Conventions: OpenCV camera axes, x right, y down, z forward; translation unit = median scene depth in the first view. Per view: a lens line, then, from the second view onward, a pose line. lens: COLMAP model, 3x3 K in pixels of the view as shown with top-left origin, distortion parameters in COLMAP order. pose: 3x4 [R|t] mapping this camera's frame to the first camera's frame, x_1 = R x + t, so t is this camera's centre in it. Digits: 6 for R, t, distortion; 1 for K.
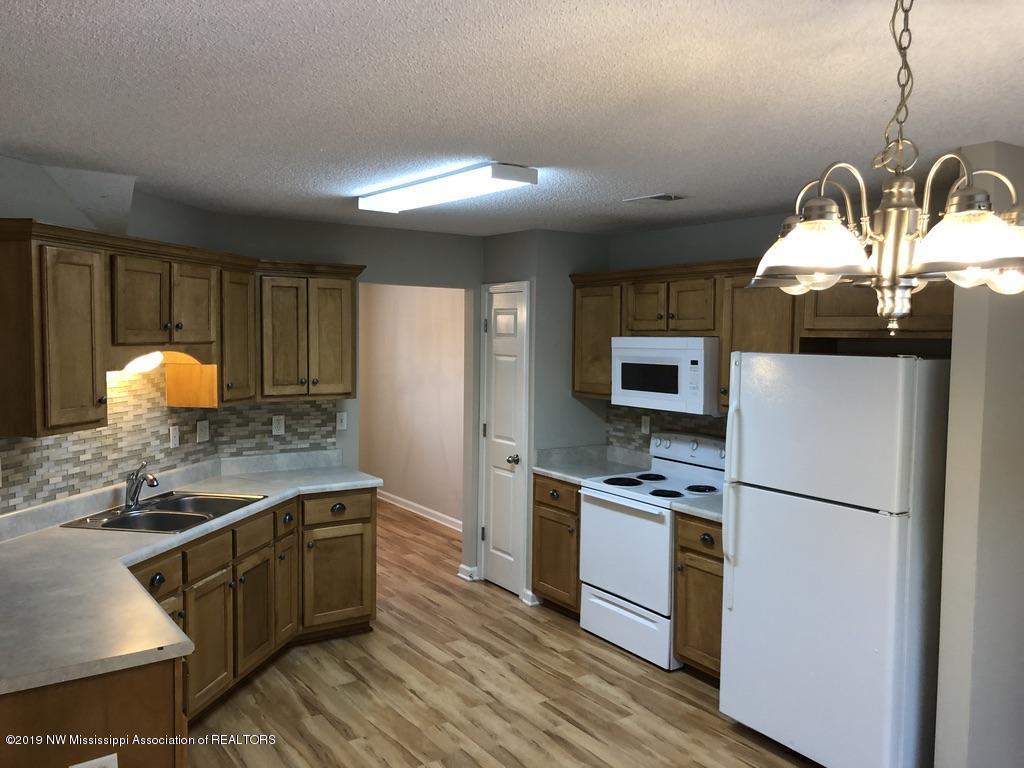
lens RADIAL K [[850.0, 0, 514.6], [0, 850.0, 379.1], [0, 0, 1]] dist [-0.006585, -0.002693]
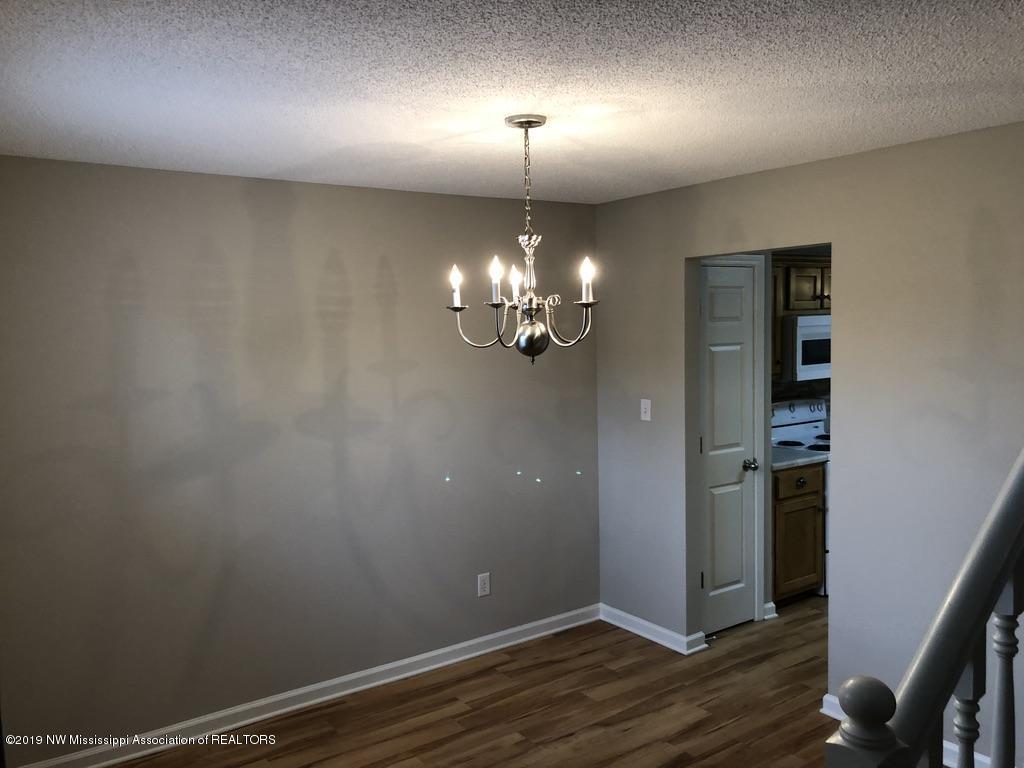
lens RADIAL K [[850.0, 0, 514.8], [0, 850.0, 388.6], [0, 0, 1]] dist [-0.006585, -0.002693]
pose [[-0.029902, -0.091974, 0.995312, -0.820346], [0.084774, 0.991937, 0.094209, -0.079852], [-0.995951, 0.087194, -0.021864, 1.231398]]
